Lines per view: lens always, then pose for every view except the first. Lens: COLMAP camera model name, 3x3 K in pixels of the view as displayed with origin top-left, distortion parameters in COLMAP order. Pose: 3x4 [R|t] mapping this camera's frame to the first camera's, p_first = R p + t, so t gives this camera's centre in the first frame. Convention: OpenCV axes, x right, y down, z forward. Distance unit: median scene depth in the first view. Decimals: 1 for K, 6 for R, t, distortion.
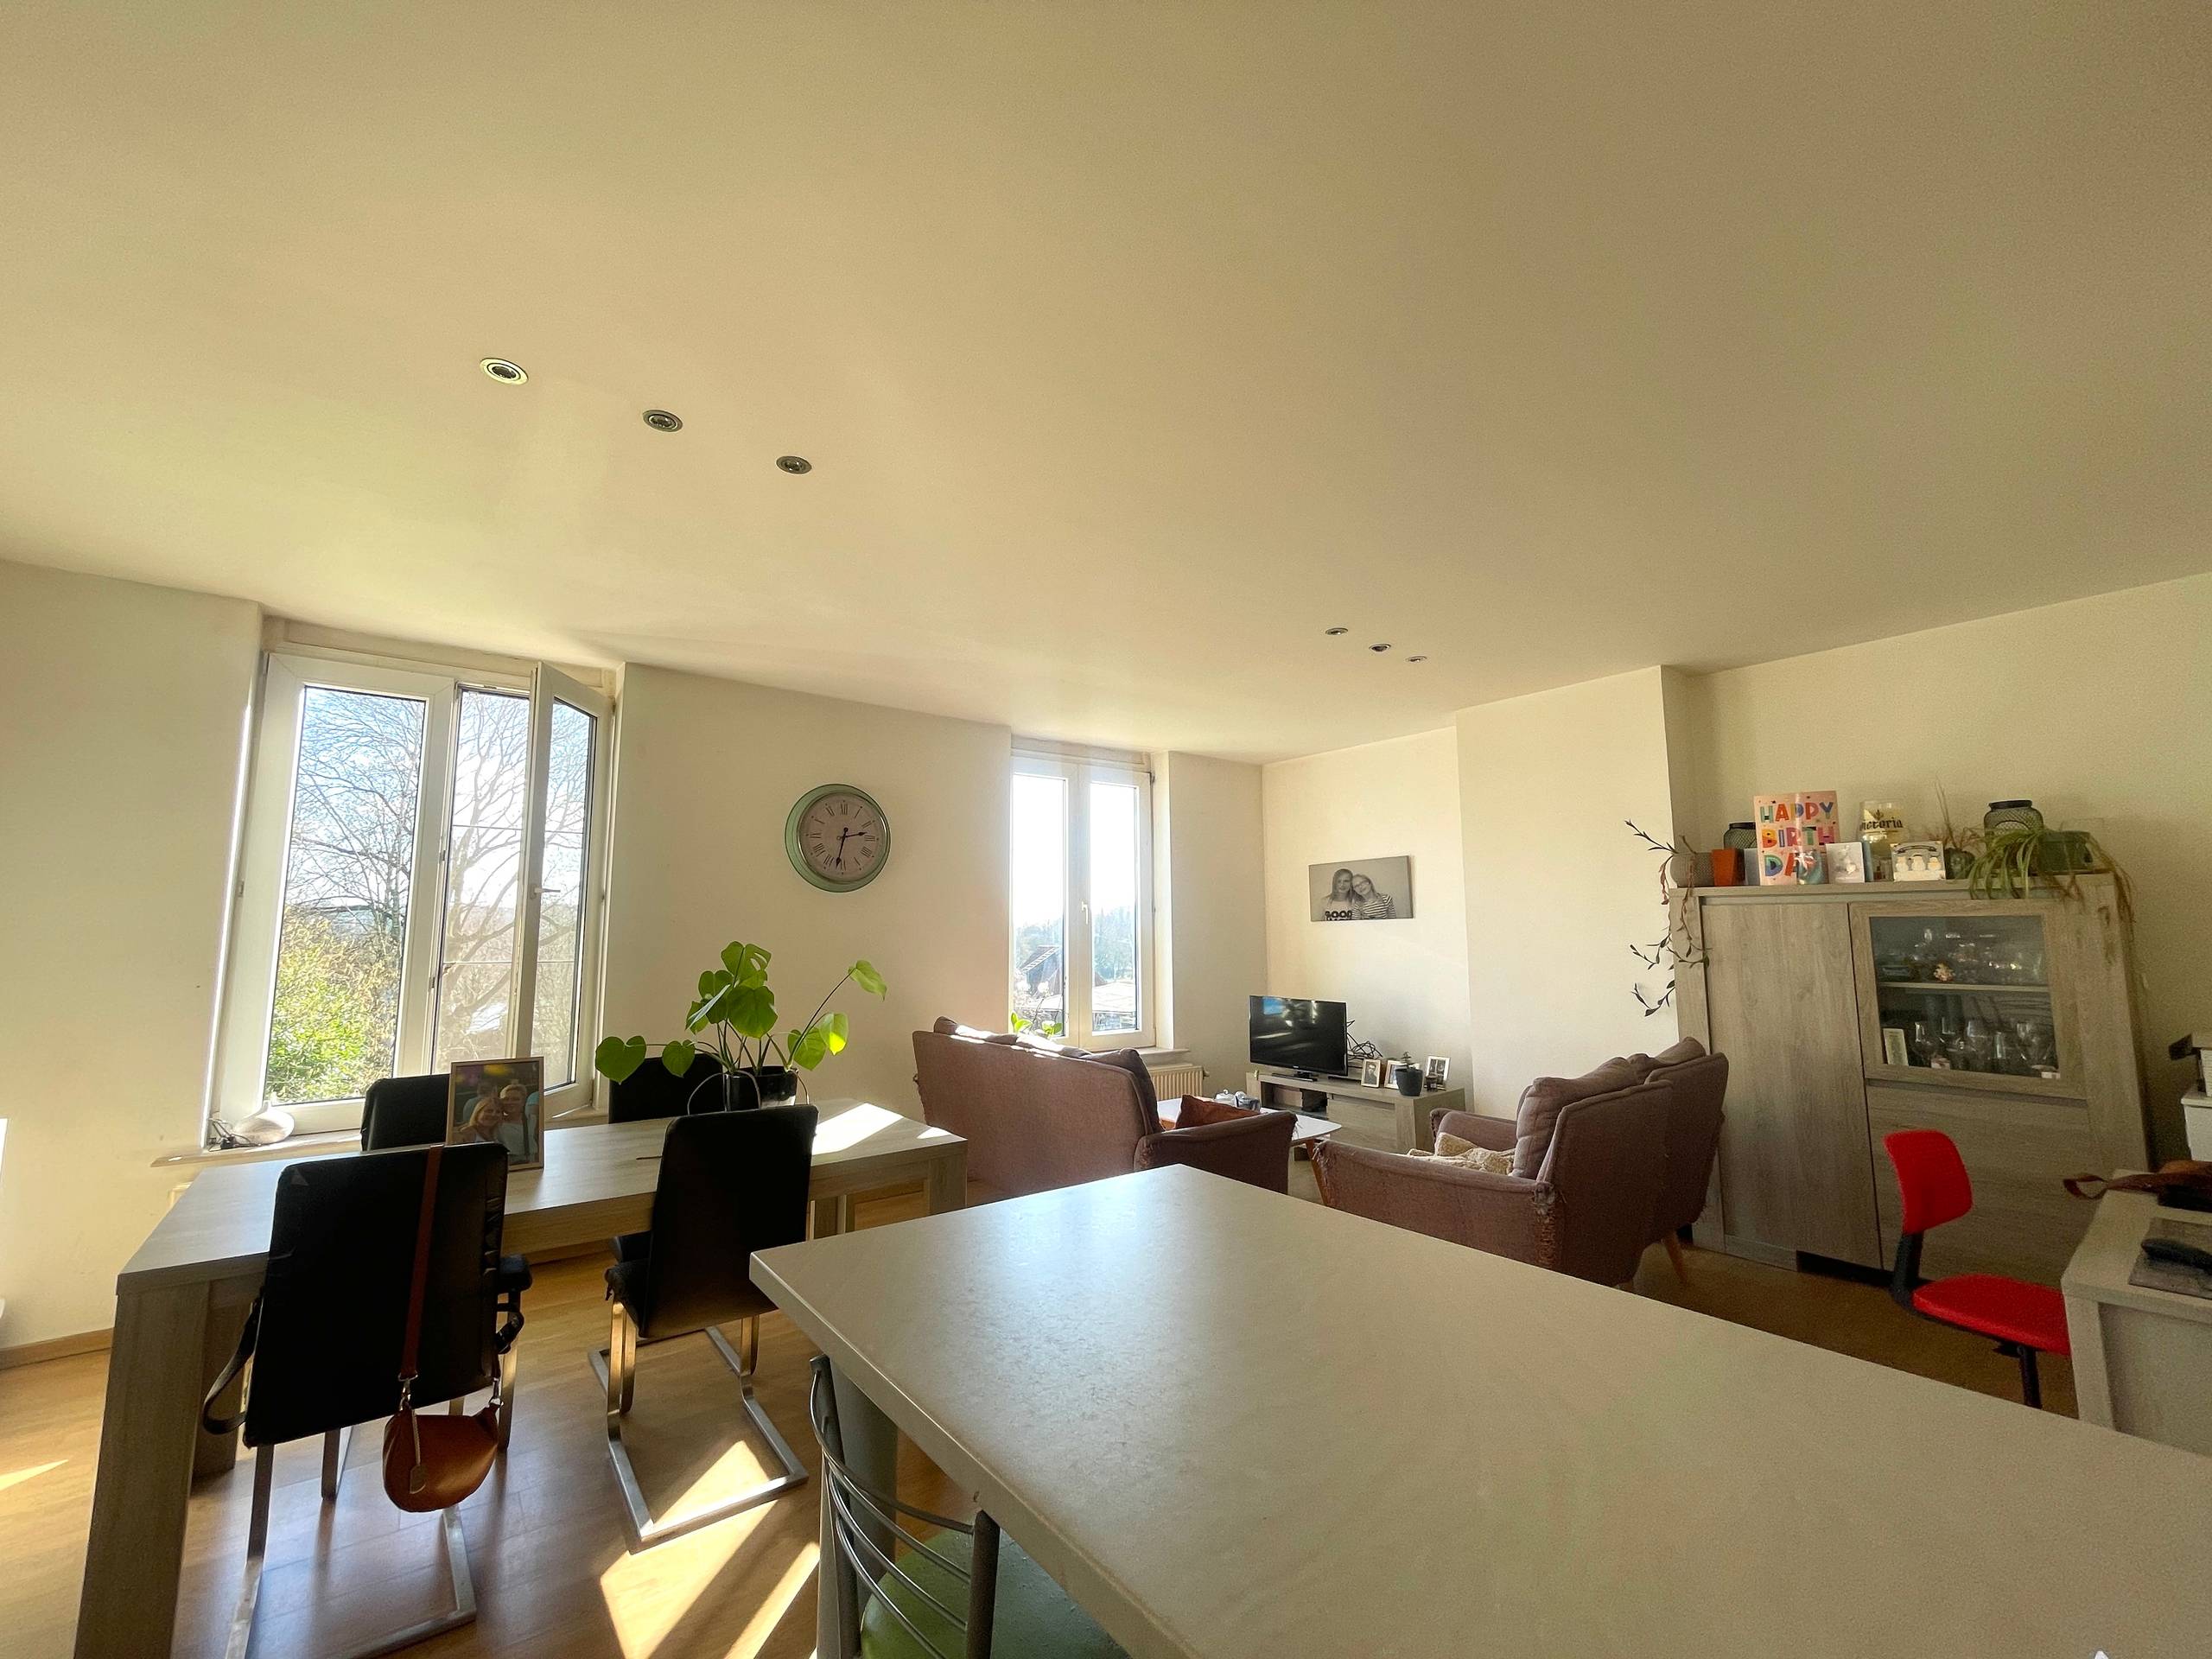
lens RADIAL K [[897.3, 0, 1098.3], [0, 897.3, 836.7], [0, 0, 1]] dist [-0.001327, 0.000014]
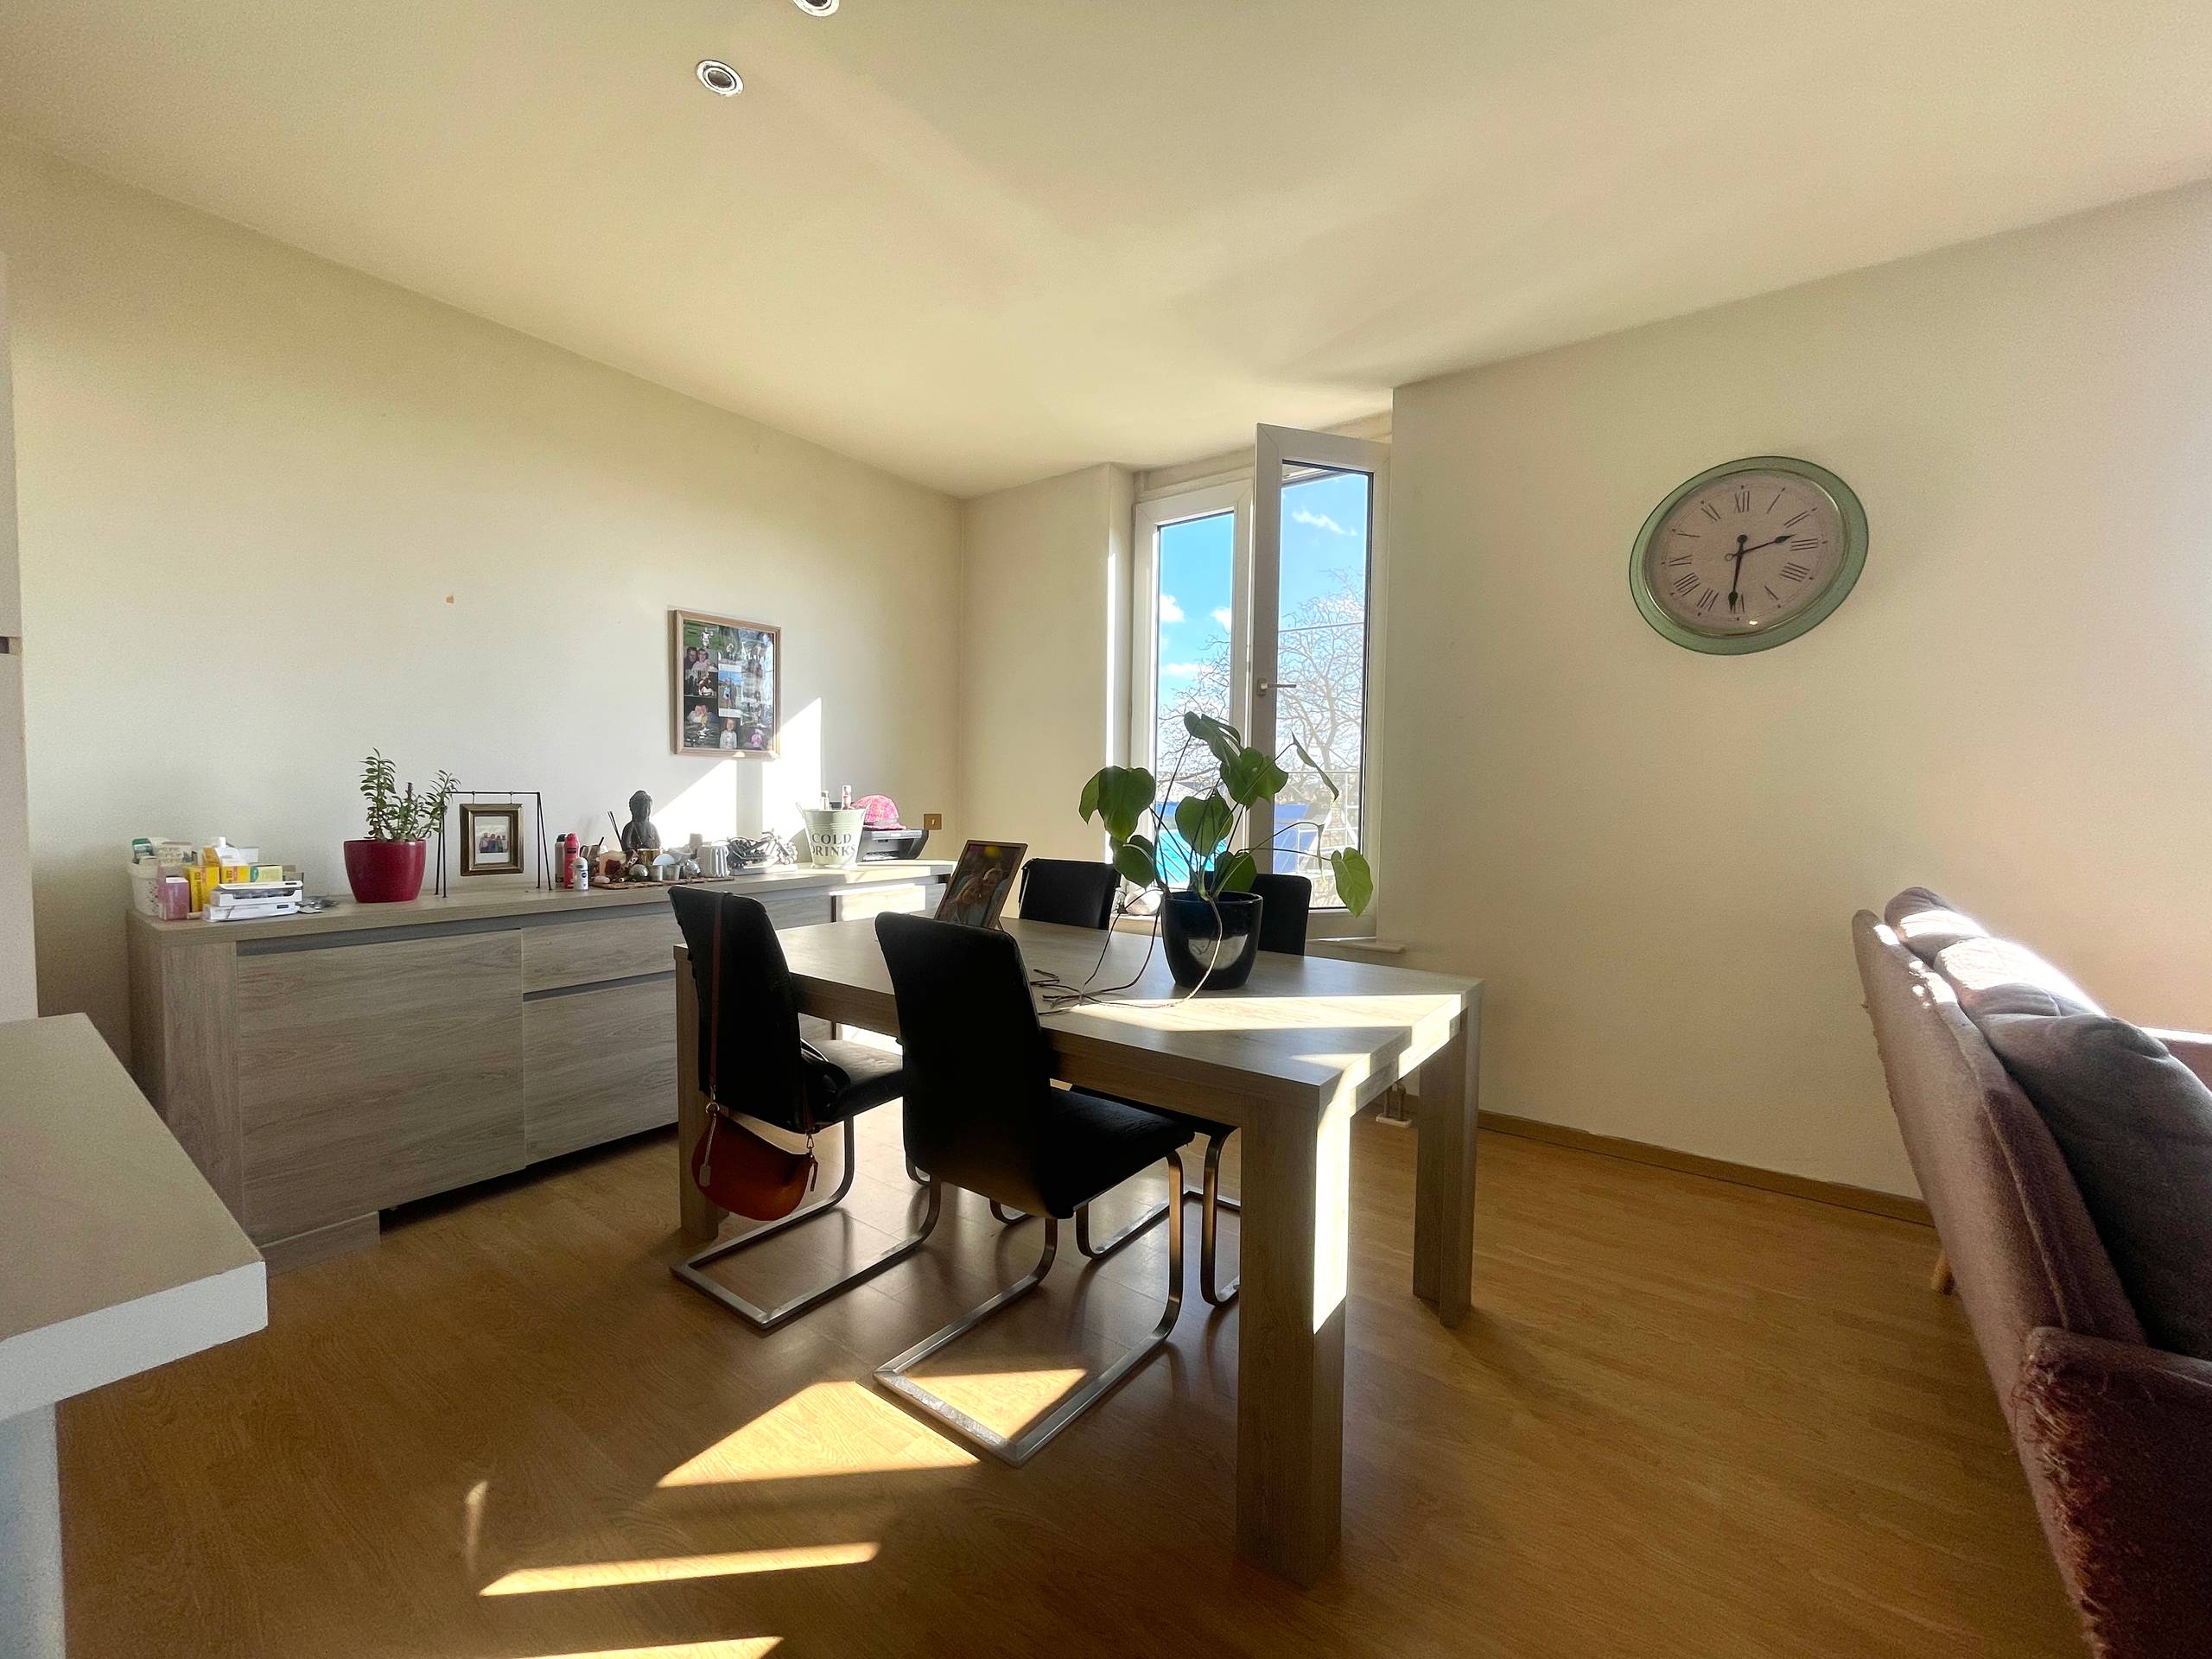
lens RADIAL K [[897.3, 0, 1104.4], [0, 897.3, 818.6], [0, 0, 1]] dist [-0.001327, 0.000014]
pose [[0.251238, 0.041056, -0.967054, 0.172651], [0.094935, 0.993238, 0.066831, 0.095449], [0.963258, -0.108598, 0.245642, 0.497026]]
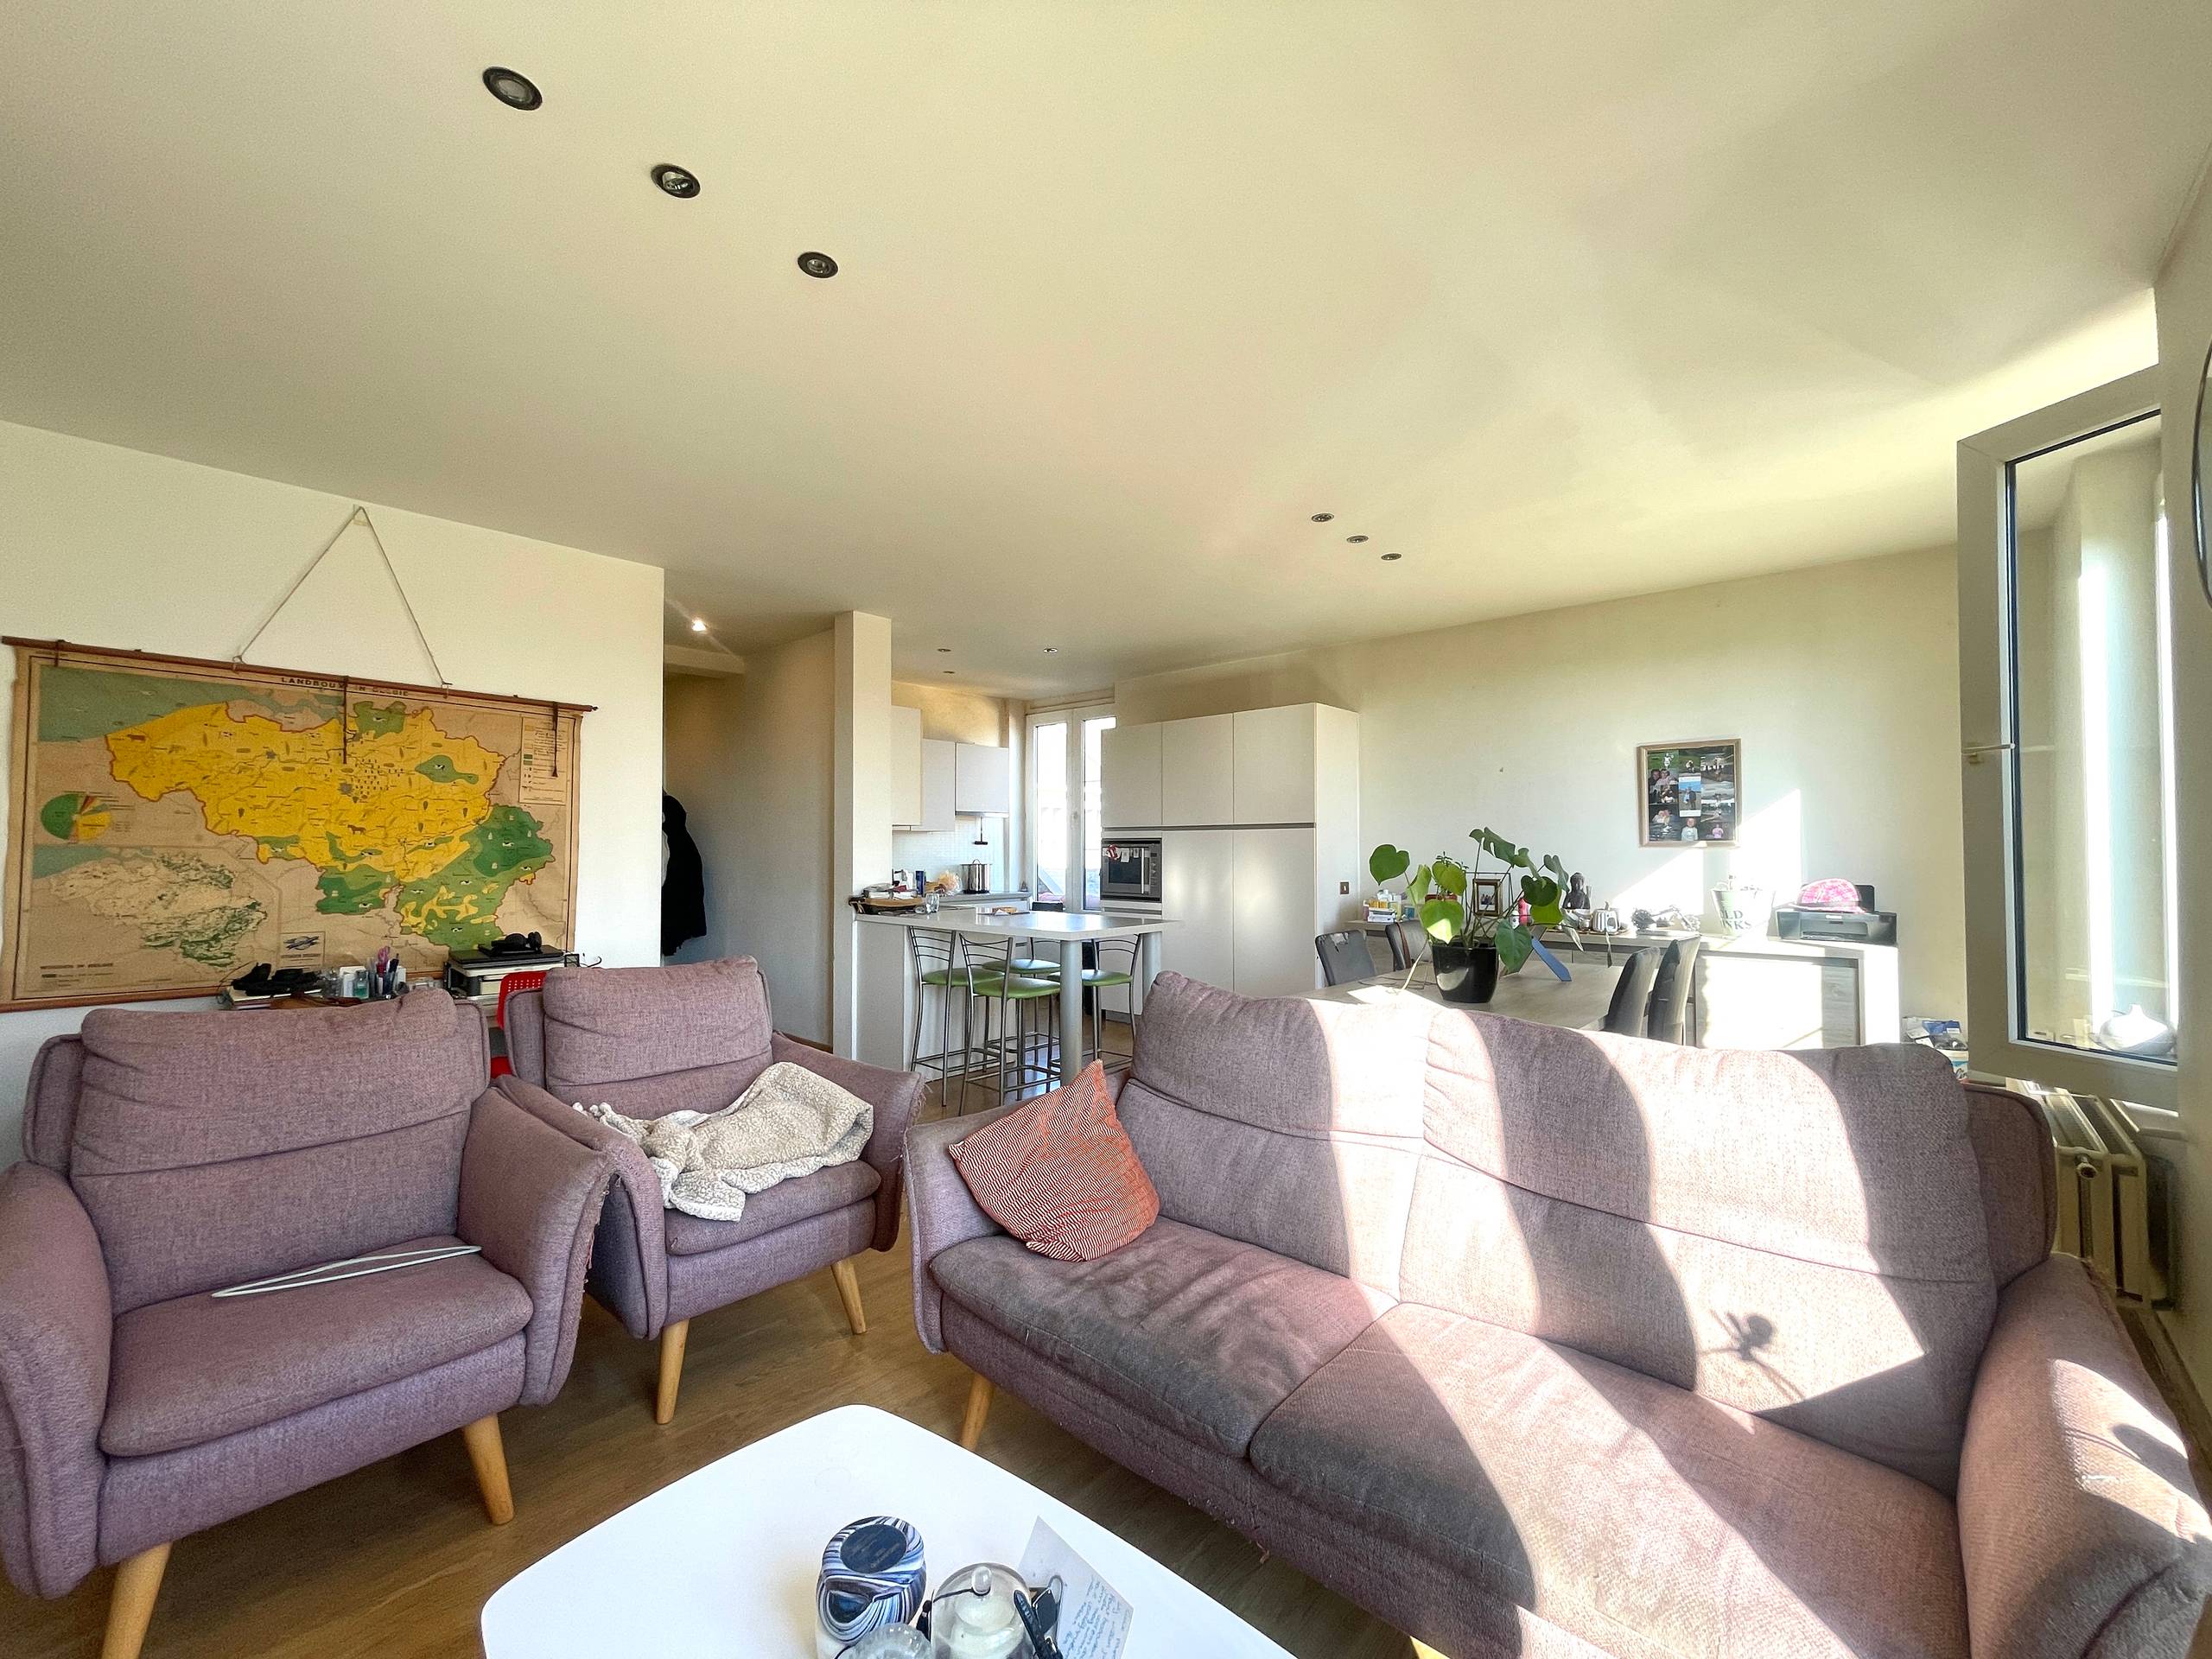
lens RADIAL K [[897.3, 0, 1111.2], [0, 897.3, 829.1], [0, 0, 1]] dist [-0.001327, 0.000014]
pose [[-0.984686, 0.007481, -0.174178, 0.164183], [0.030492, 0.991070, -0.129811, 0.134195], [0.171651, -0.133134, -0.976120, 0.991662]]
